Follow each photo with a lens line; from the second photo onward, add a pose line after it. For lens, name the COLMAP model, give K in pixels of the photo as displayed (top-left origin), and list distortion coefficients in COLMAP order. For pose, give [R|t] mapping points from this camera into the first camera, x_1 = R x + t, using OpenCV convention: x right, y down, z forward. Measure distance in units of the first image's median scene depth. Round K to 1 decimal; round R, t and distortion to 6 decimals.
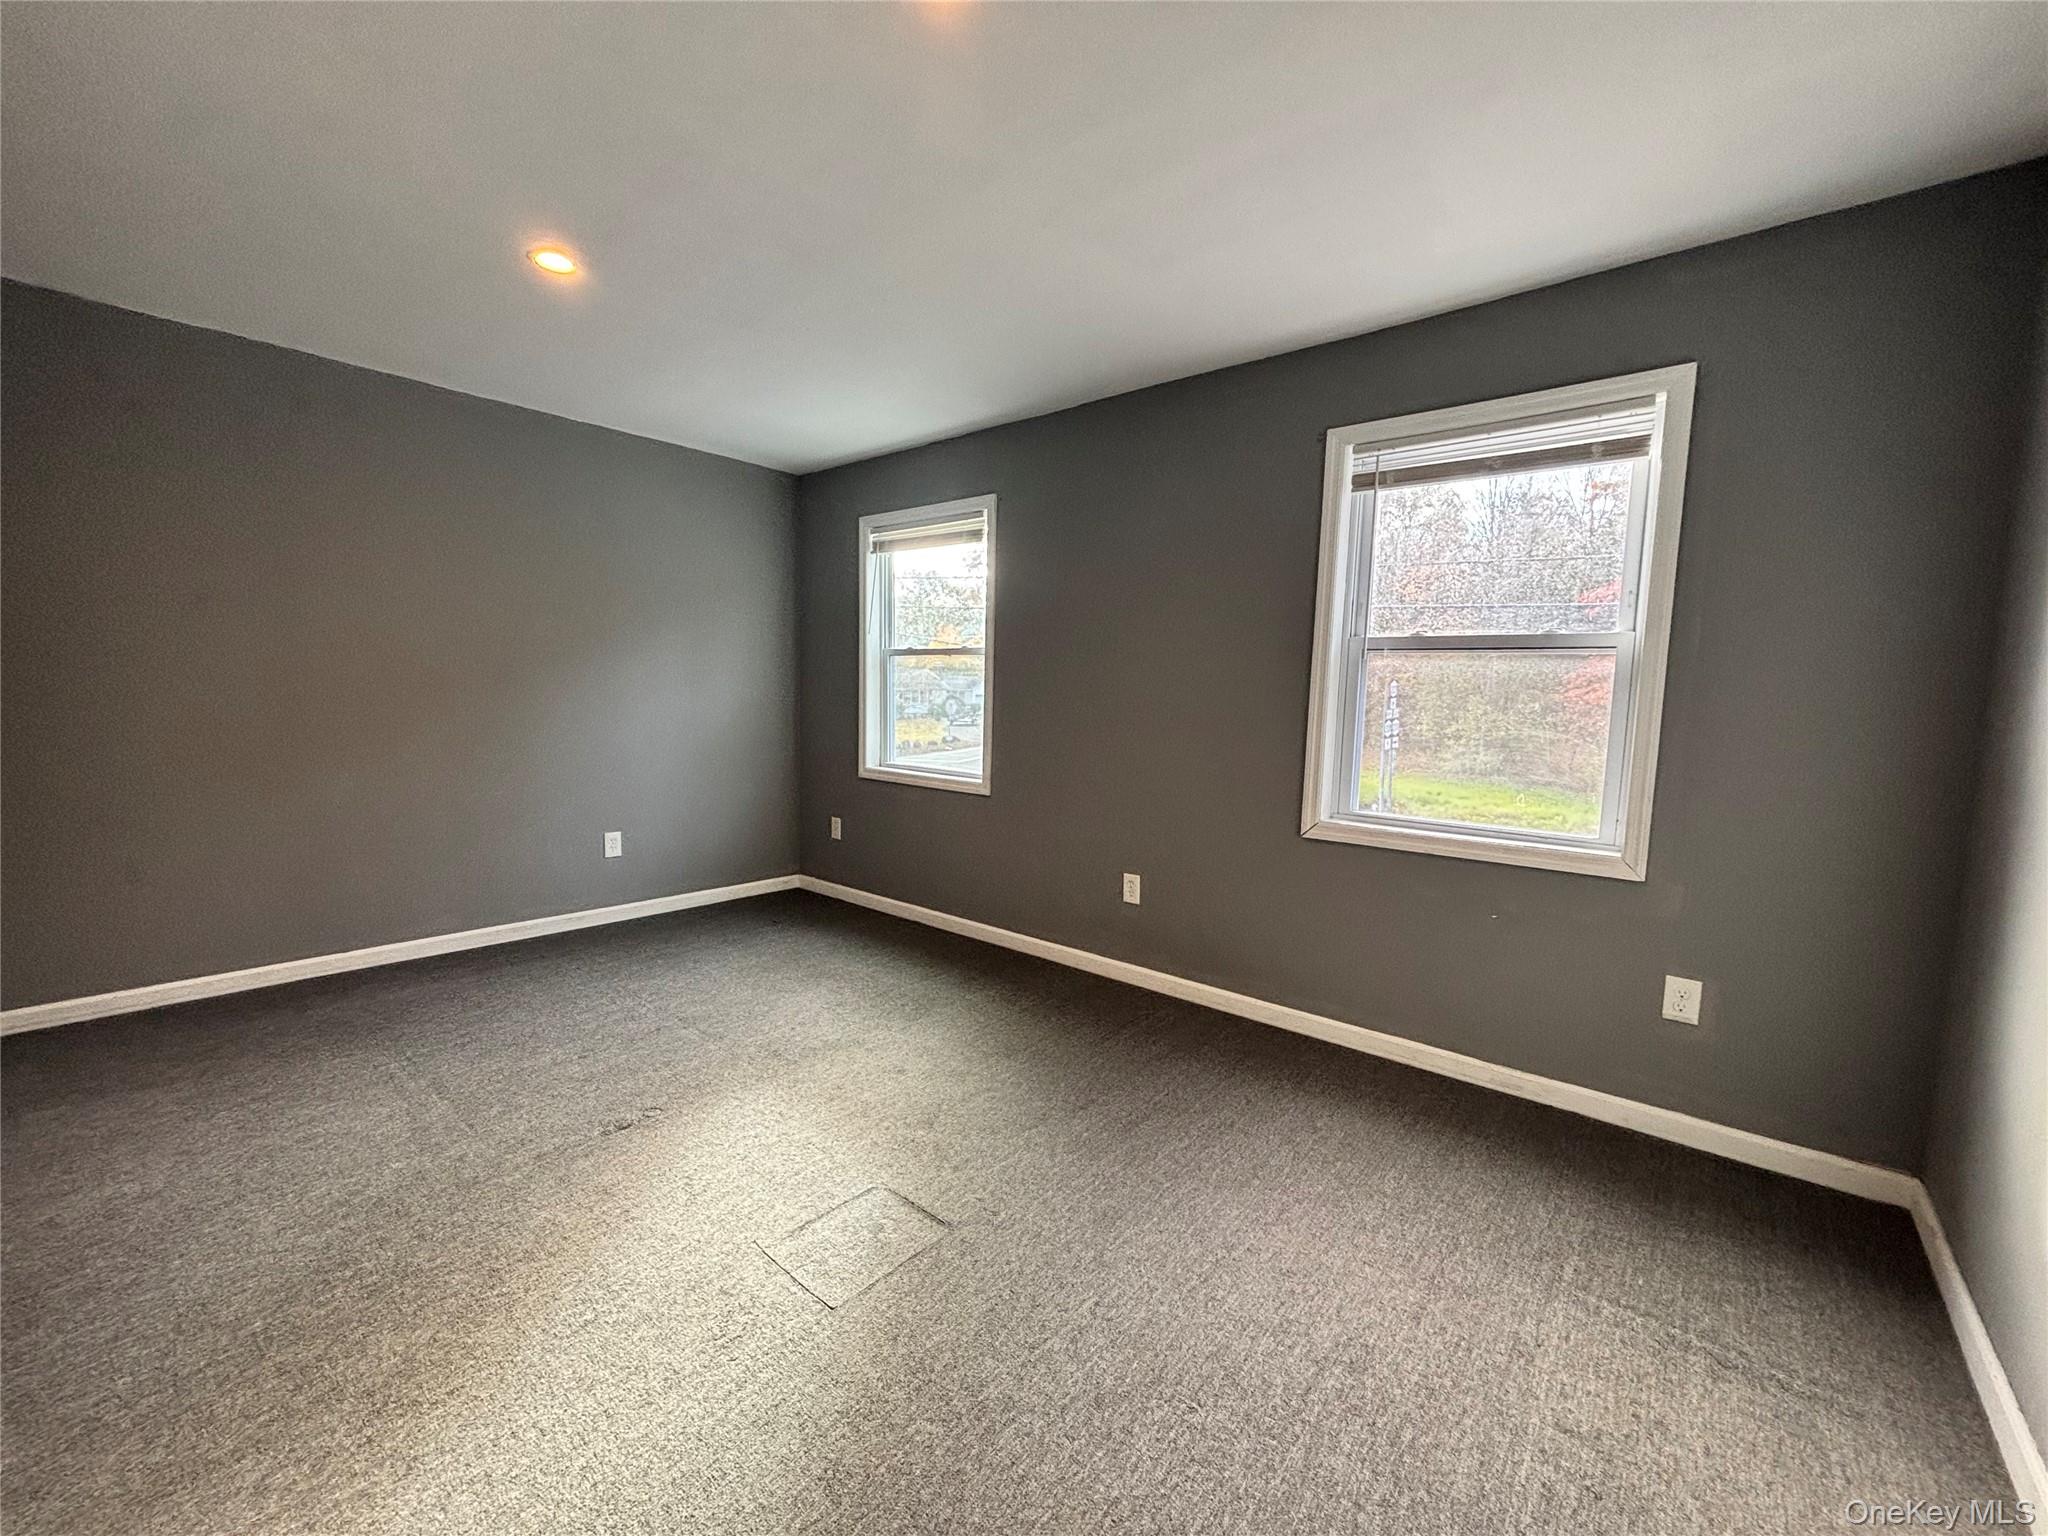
lens RADIAL K [[826.2, 0, 1022.7], [0, 826.2, 771.6], [0, 0, 1]] dist [0.000736, -0.001620]
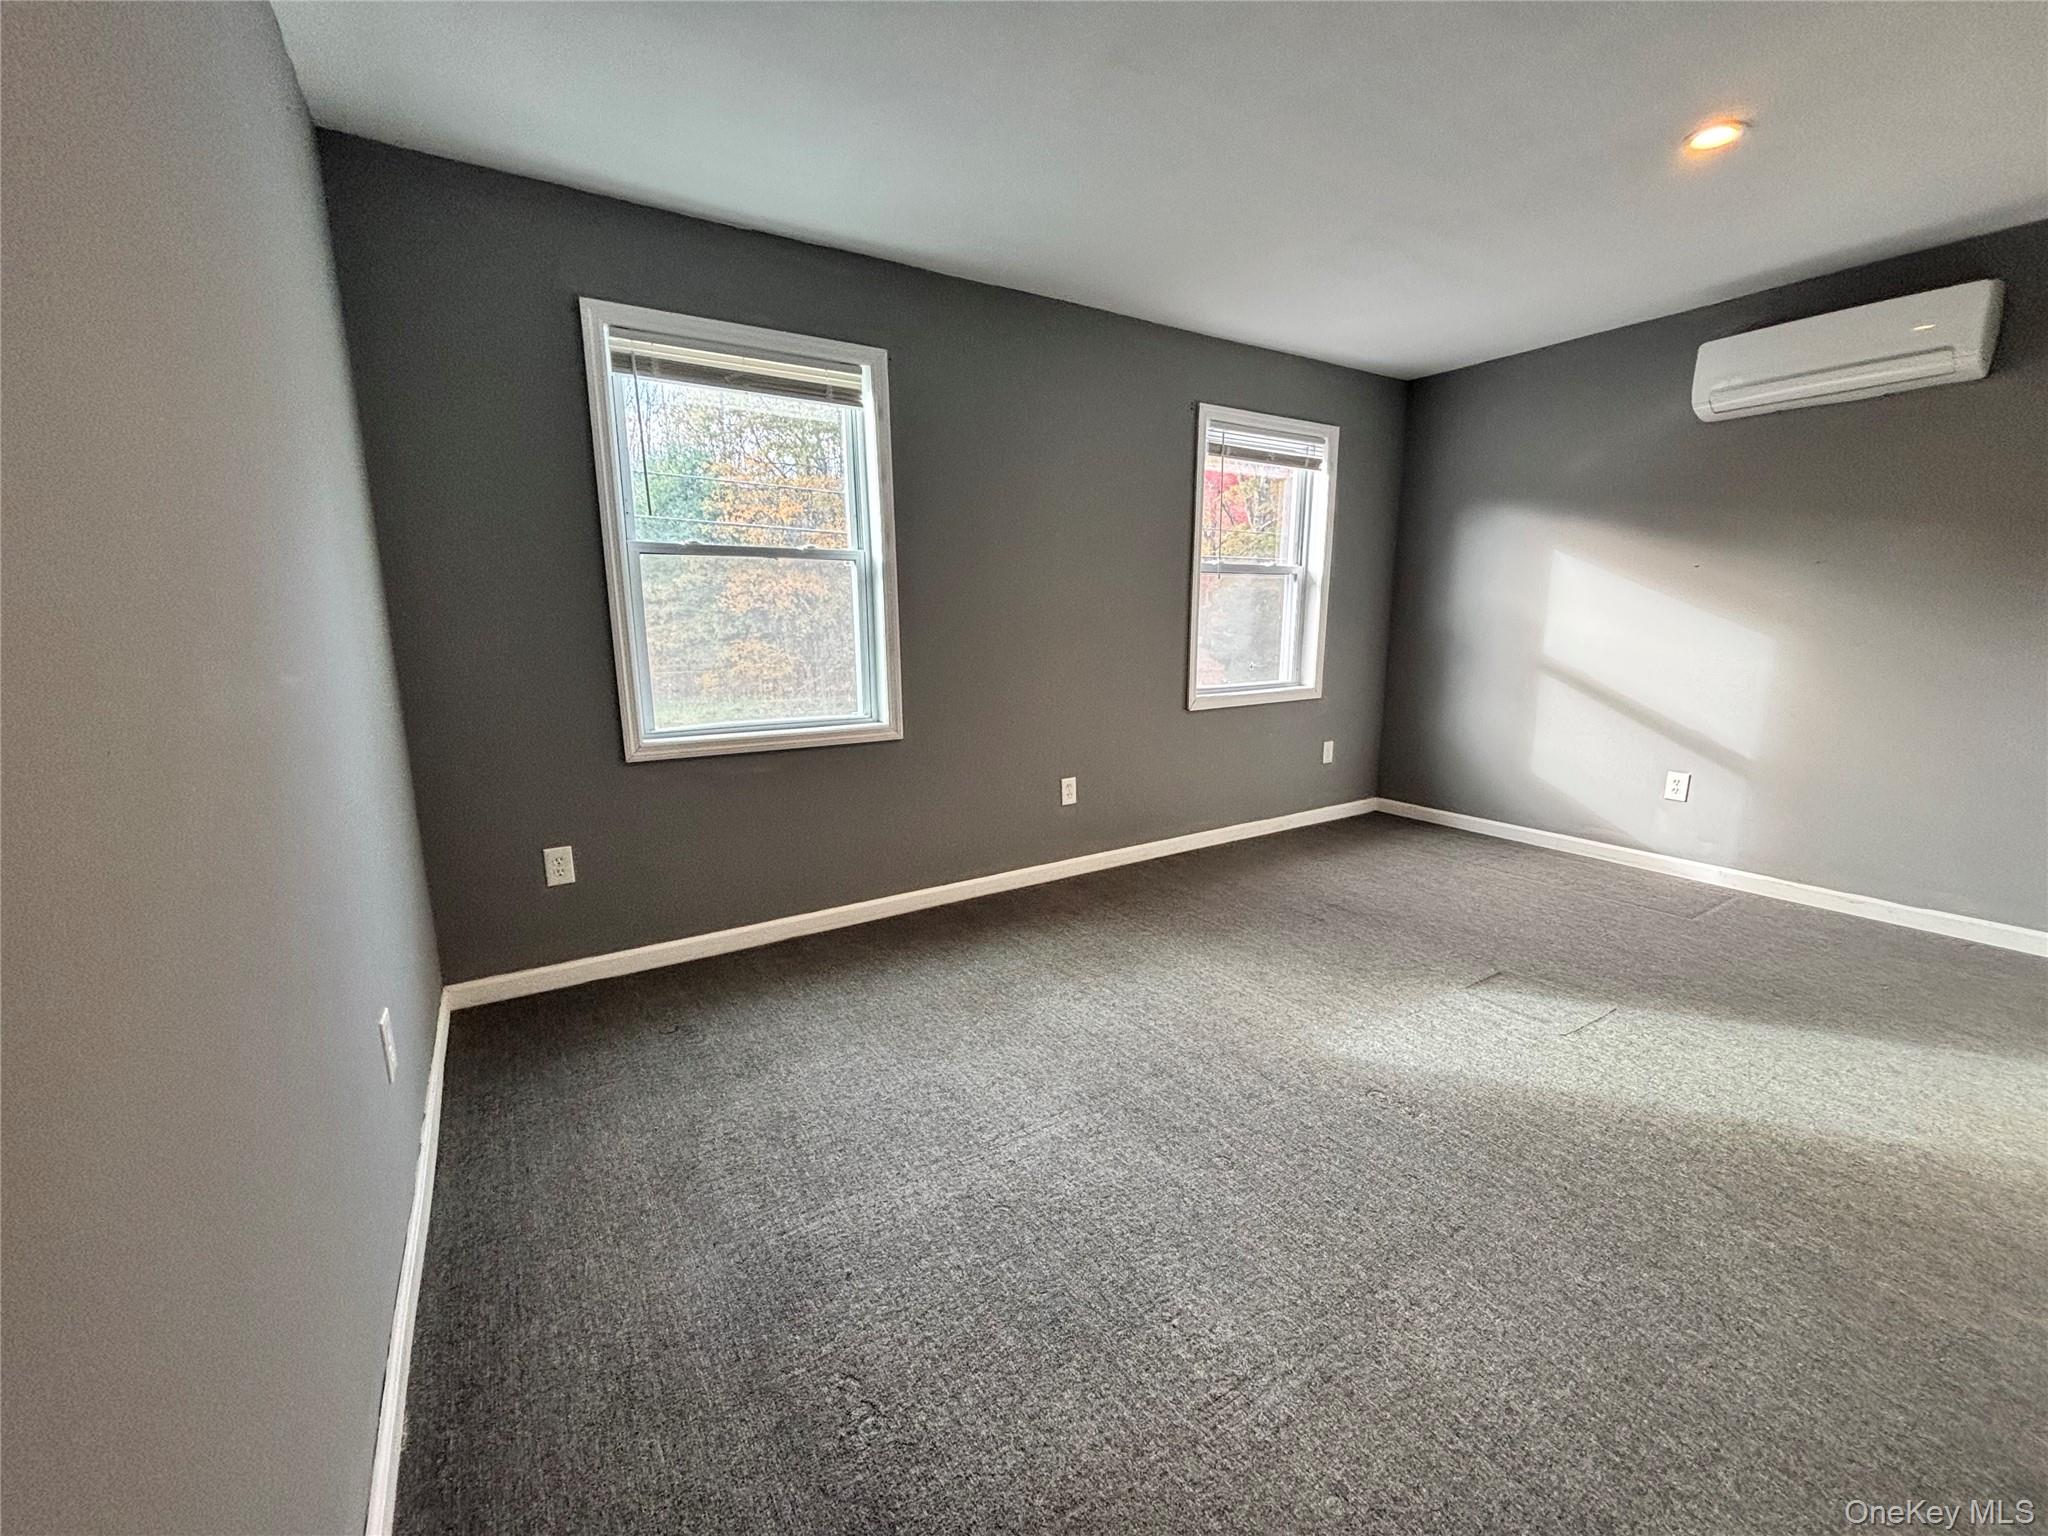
lens RADIAL K [[823.4, 0, 1028.3], [0, 823.4, 772.4], [0, 0, 1]] dist [0.000344, -0.002251]
pose [[0.295941, -0.211675, 0.931457, -1.438726], [0.105133, 0.976431, 0.188492, -0.147566], [-0.949403, 0.042145, 0.311220, 1.166681]]
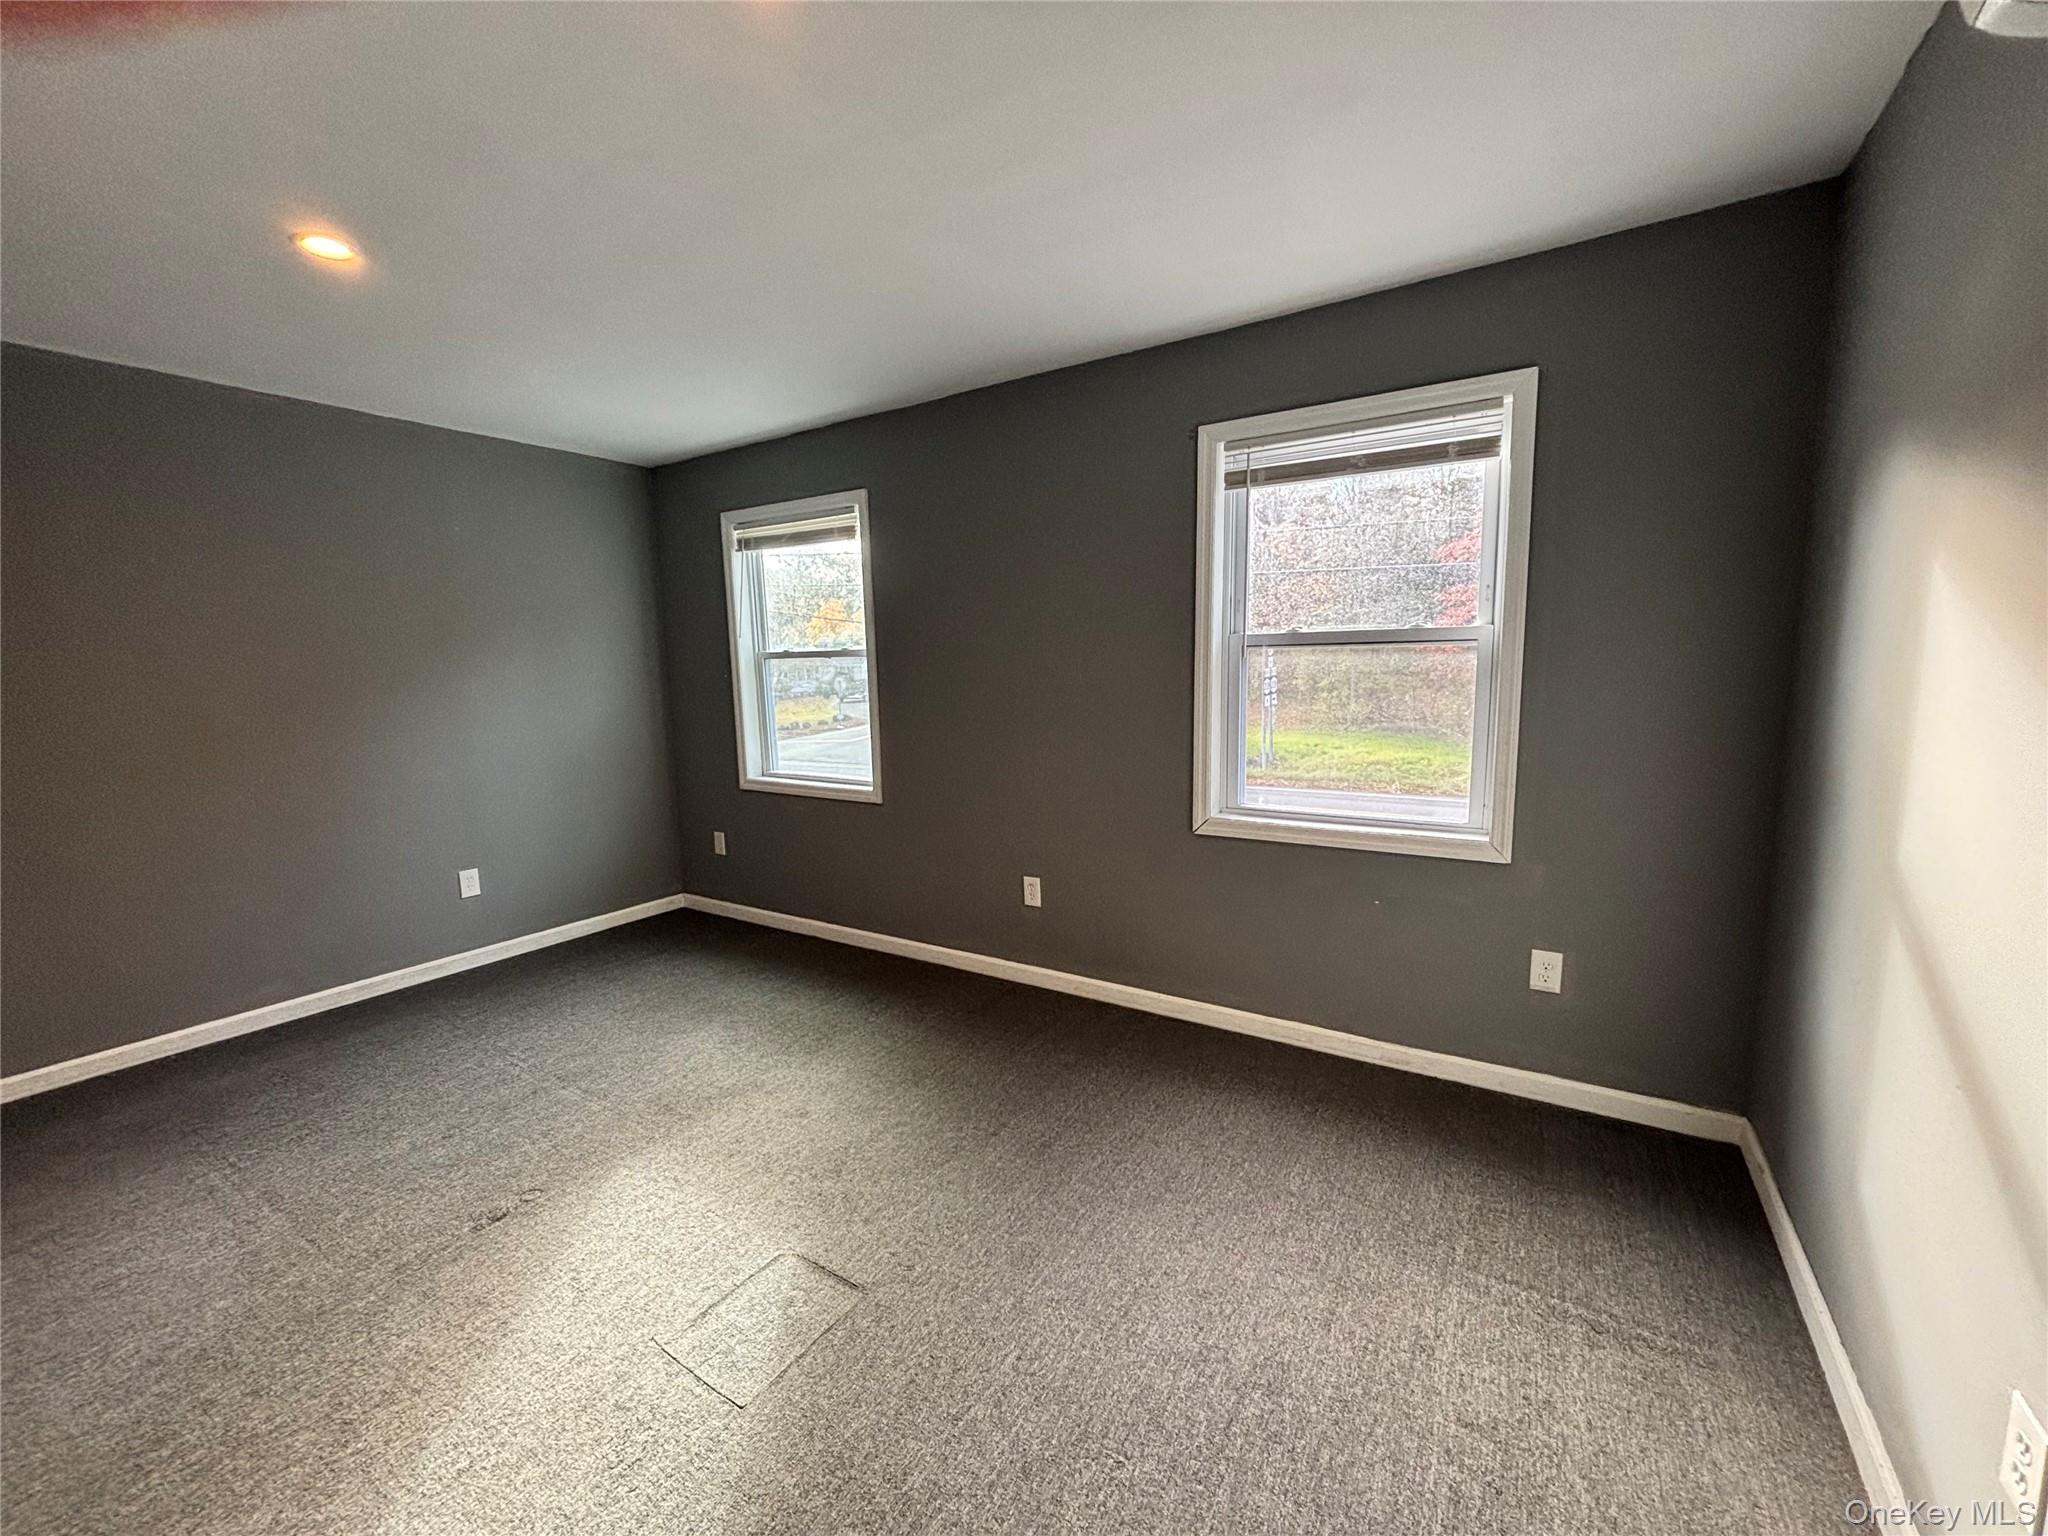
lens RADIAL K [[822.7, 0, 1025.9], [0, 822.7, 768.1], [0, 0, 1]] dist [0.000872, -0.001920]
pose [[0.989804, -0.064492, 0.126997, 0.015244], [0.059443, 0.997298, 0.043153, -0.079475], [-0.129437, -0.035164, 0.990964, 0.043430]]
